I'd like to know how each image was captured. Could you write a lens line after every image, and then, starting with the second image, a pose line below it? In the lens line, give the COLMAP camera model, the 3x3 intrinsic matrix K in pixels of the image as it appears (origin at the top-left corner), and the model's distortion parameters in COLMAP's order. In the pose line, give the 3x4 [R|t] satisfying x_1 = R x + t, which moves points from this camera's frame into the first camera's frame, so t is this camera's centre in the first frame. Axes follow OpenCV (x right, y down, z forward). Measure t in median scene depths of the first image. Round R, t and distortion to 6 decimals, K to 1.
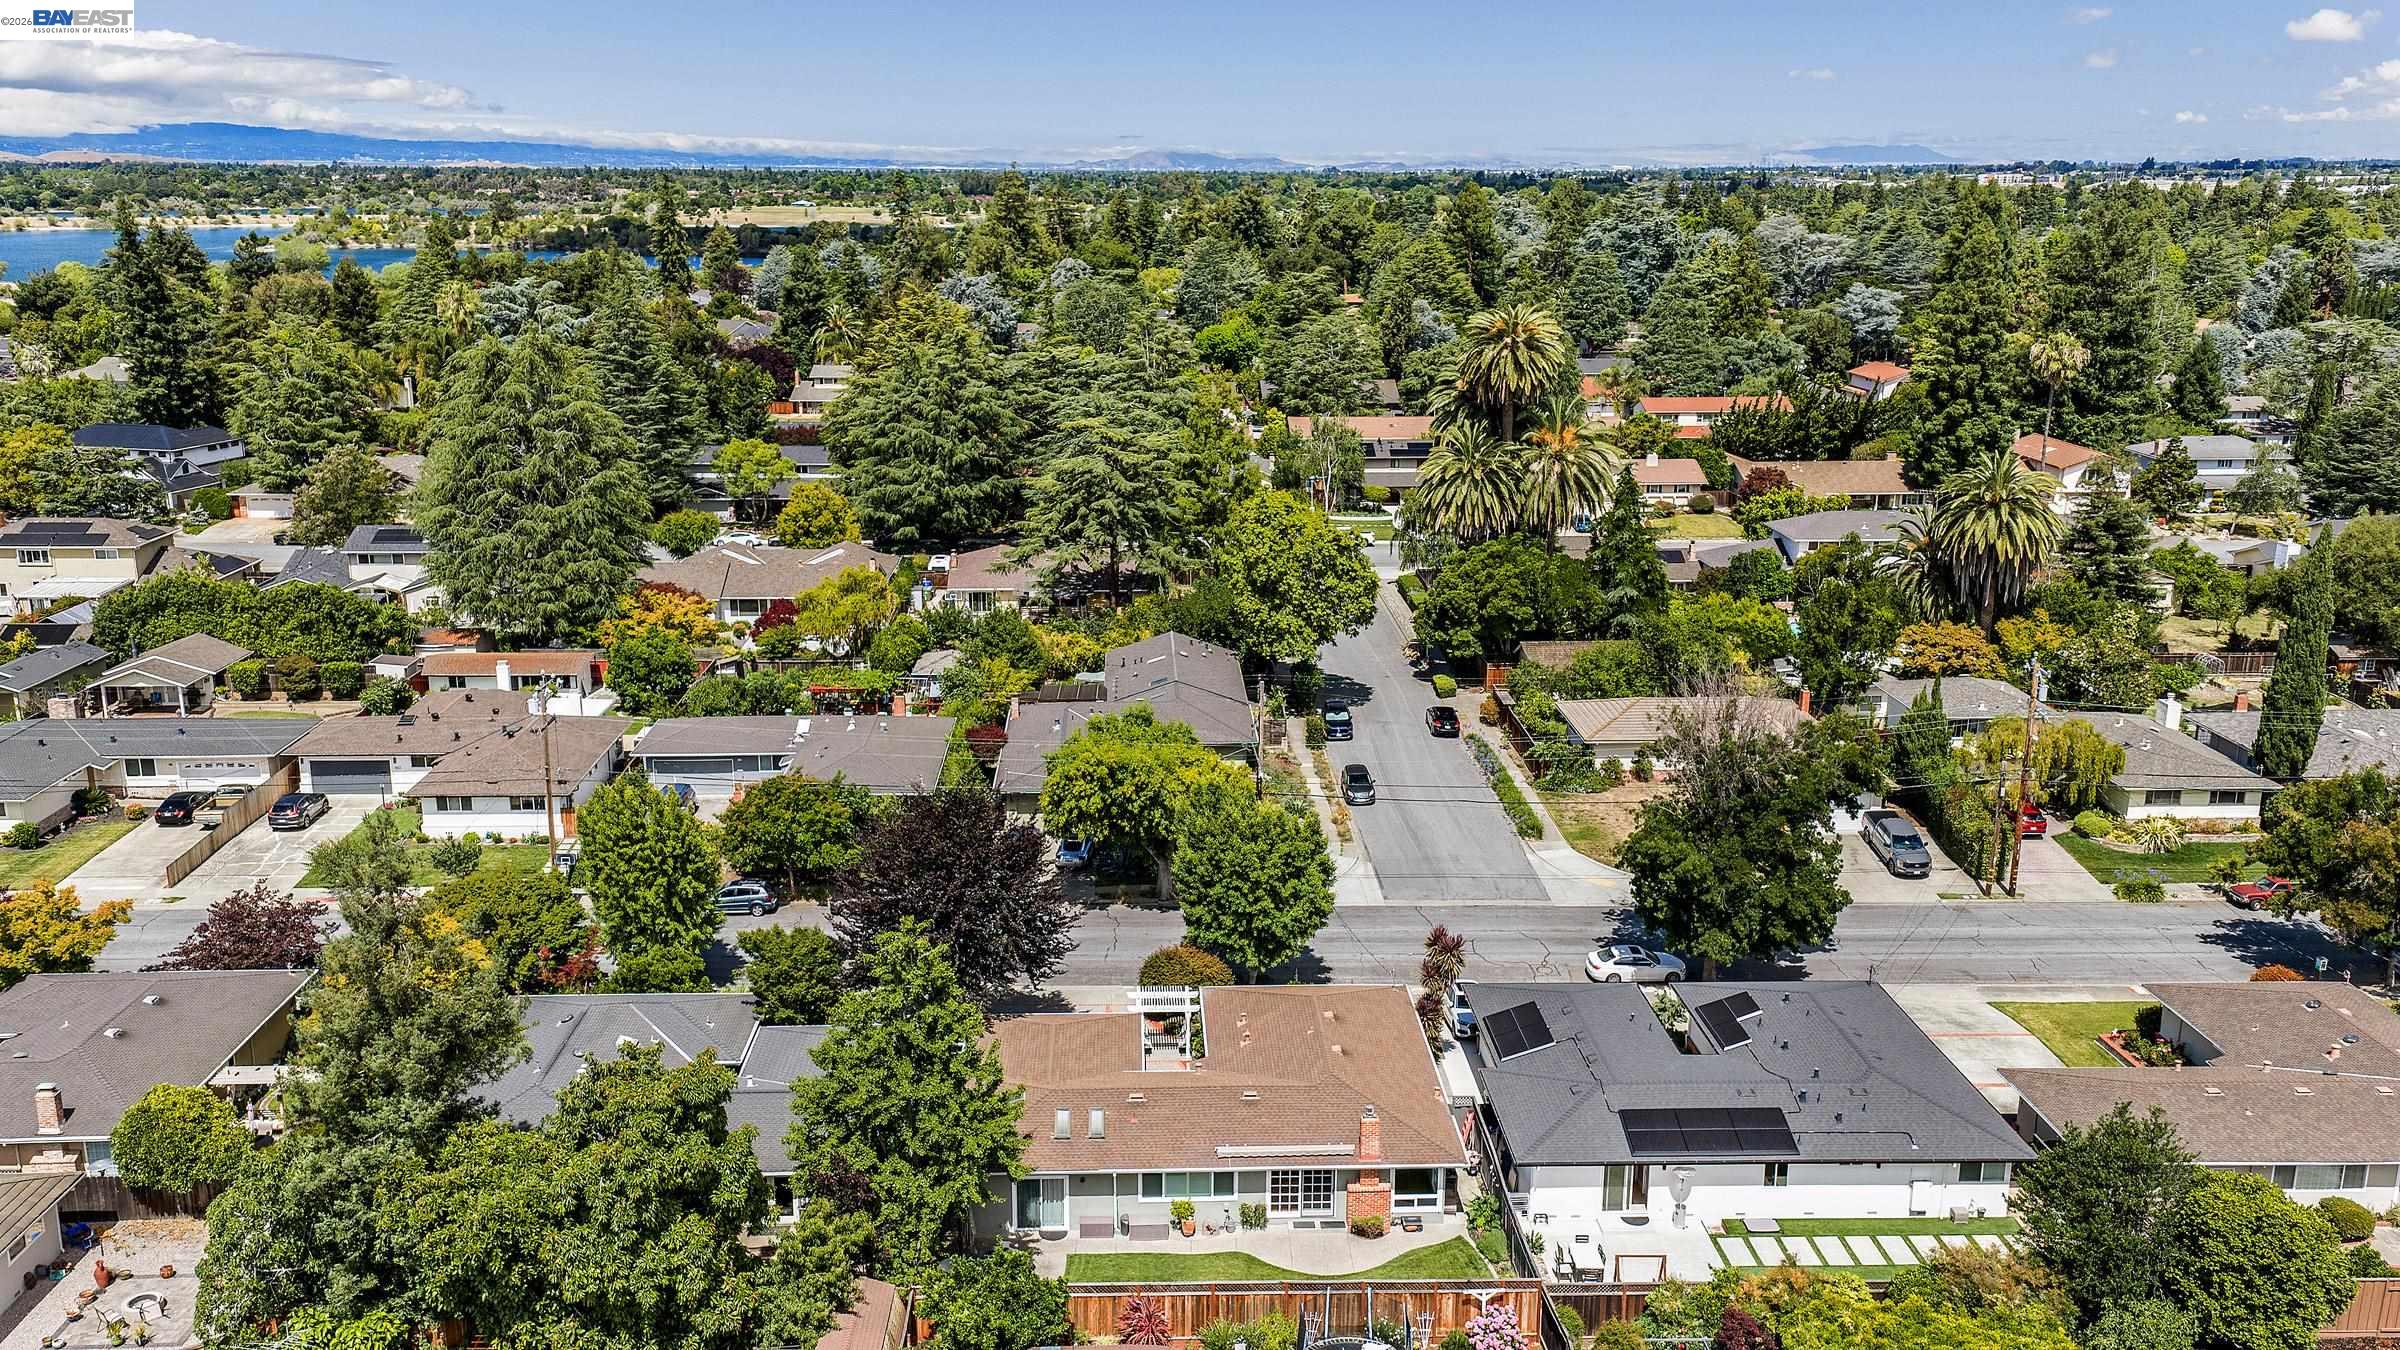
lens RADIAL K [[1962.4, 0, 1200.3], [0, 1962.4, 683.0], [0, 0, 1]] dist [0.065368, -0.029891]
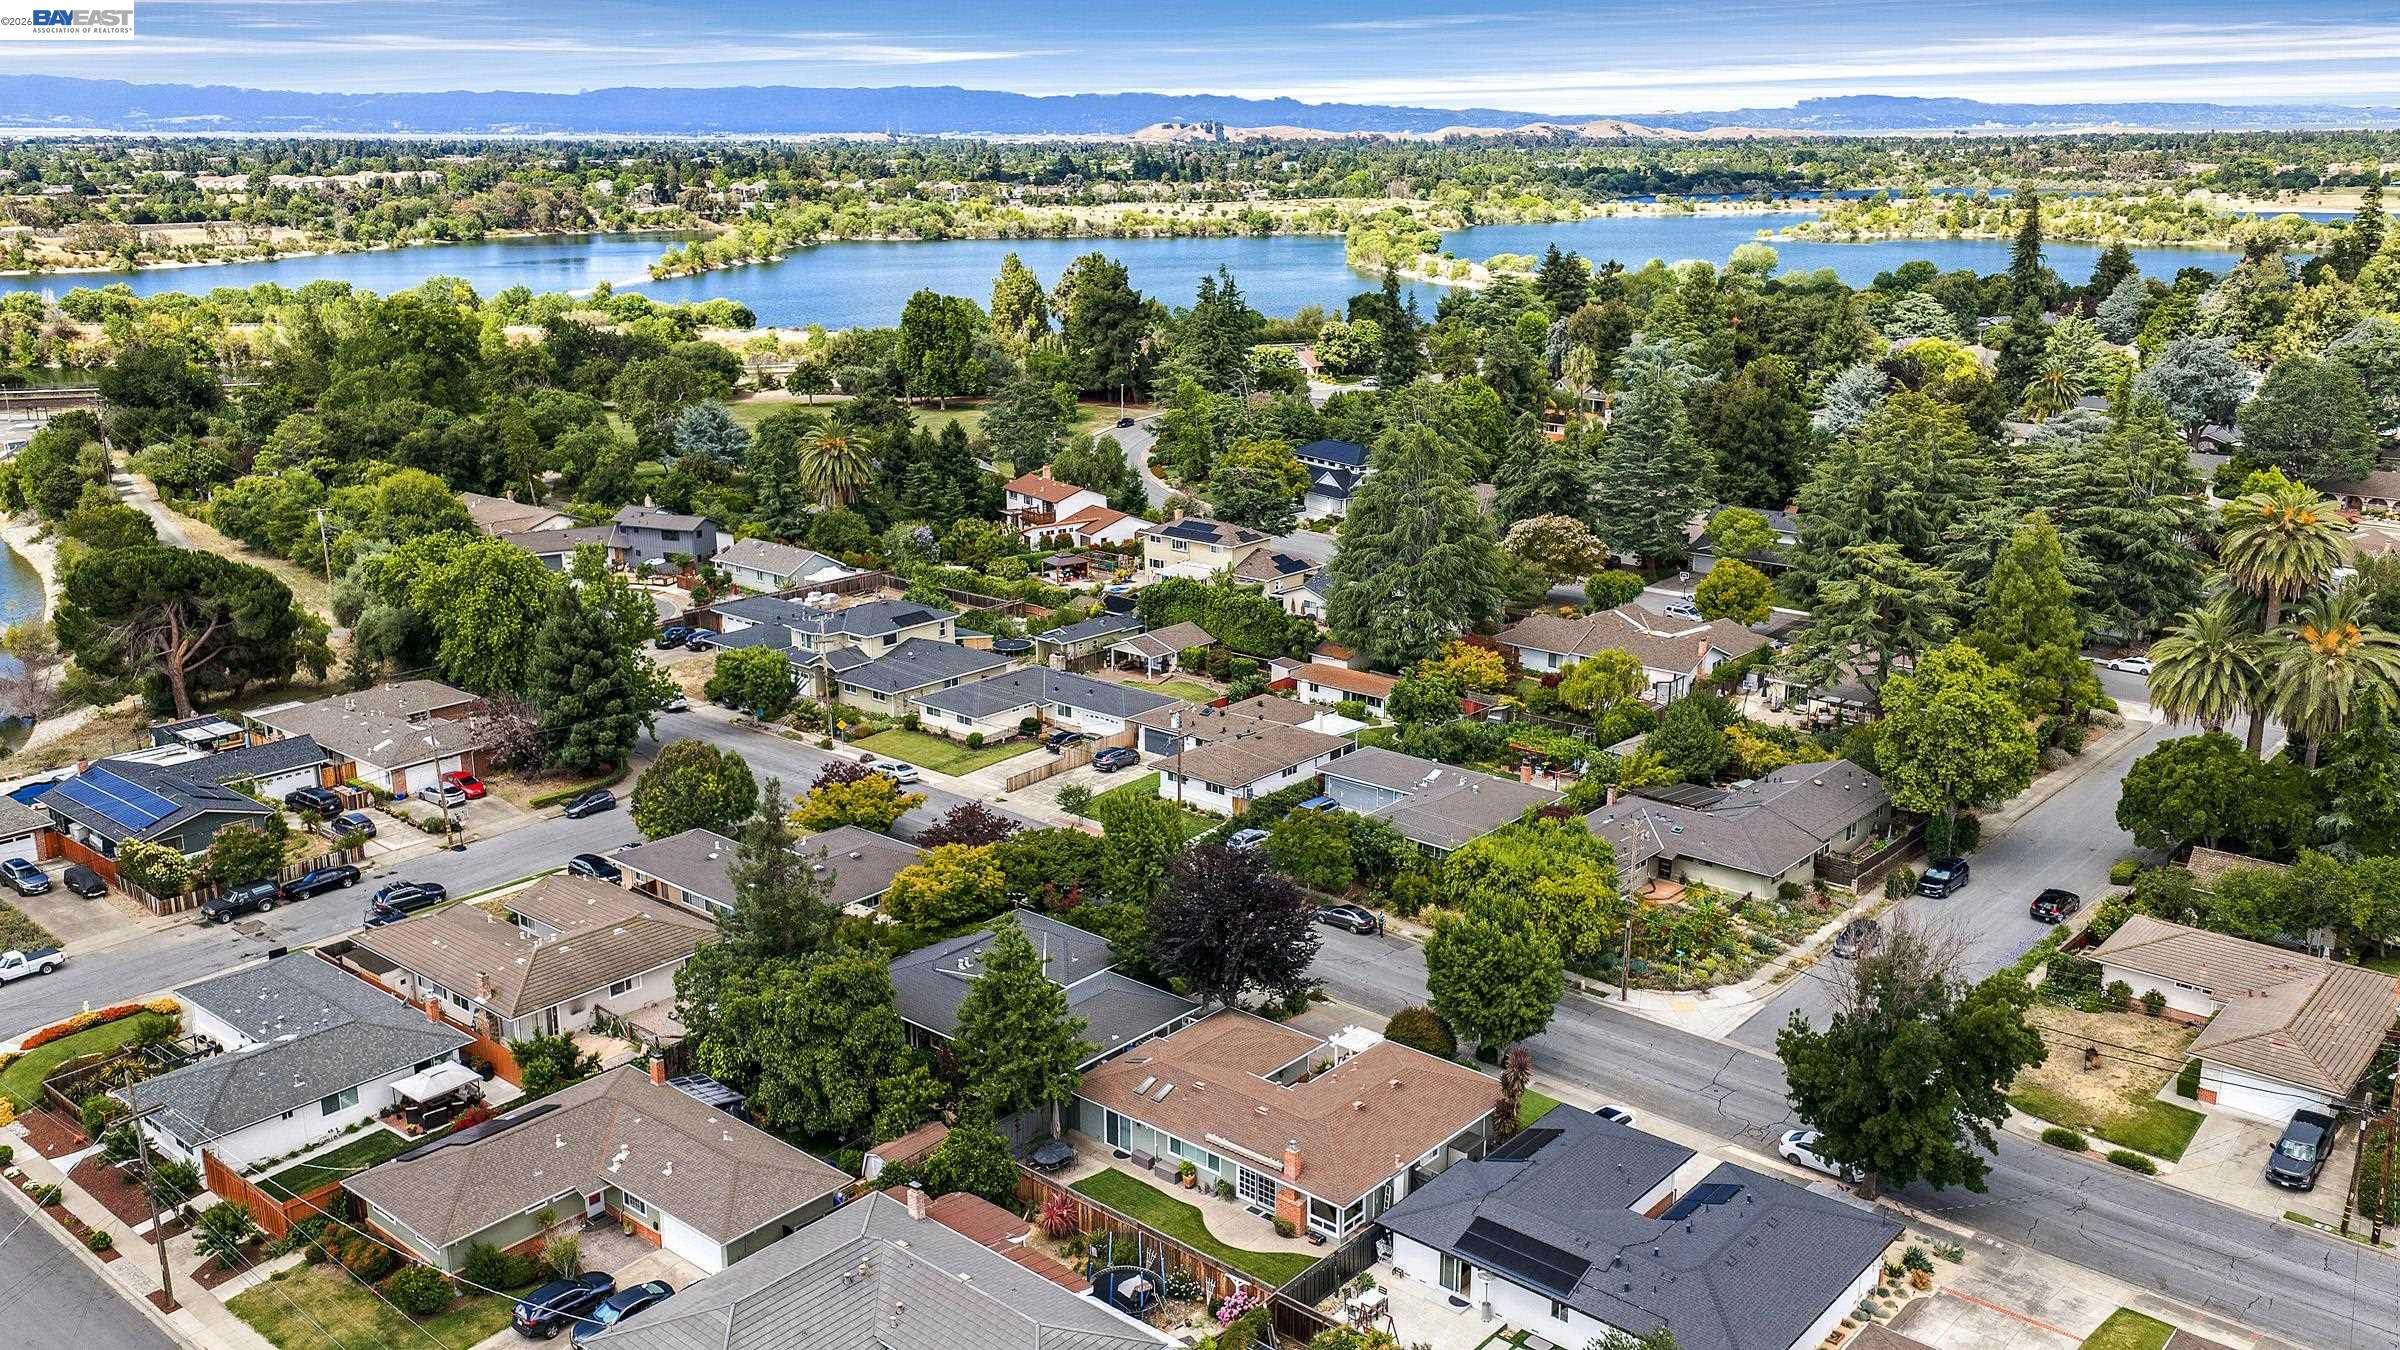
lens RADIAL K [[1962.4, 0, 1207.7], [0, 1962.4, 670.5], [0, 0, 1]] dist [0.065368, -0.029891]
pose [[0.737461, 0.172633, -0.652954, 0.434239], [-0.167651, 0.983313, 0.070628, -0.094196], [0.654251, 0.057383, 0.754098, -0.038097]]
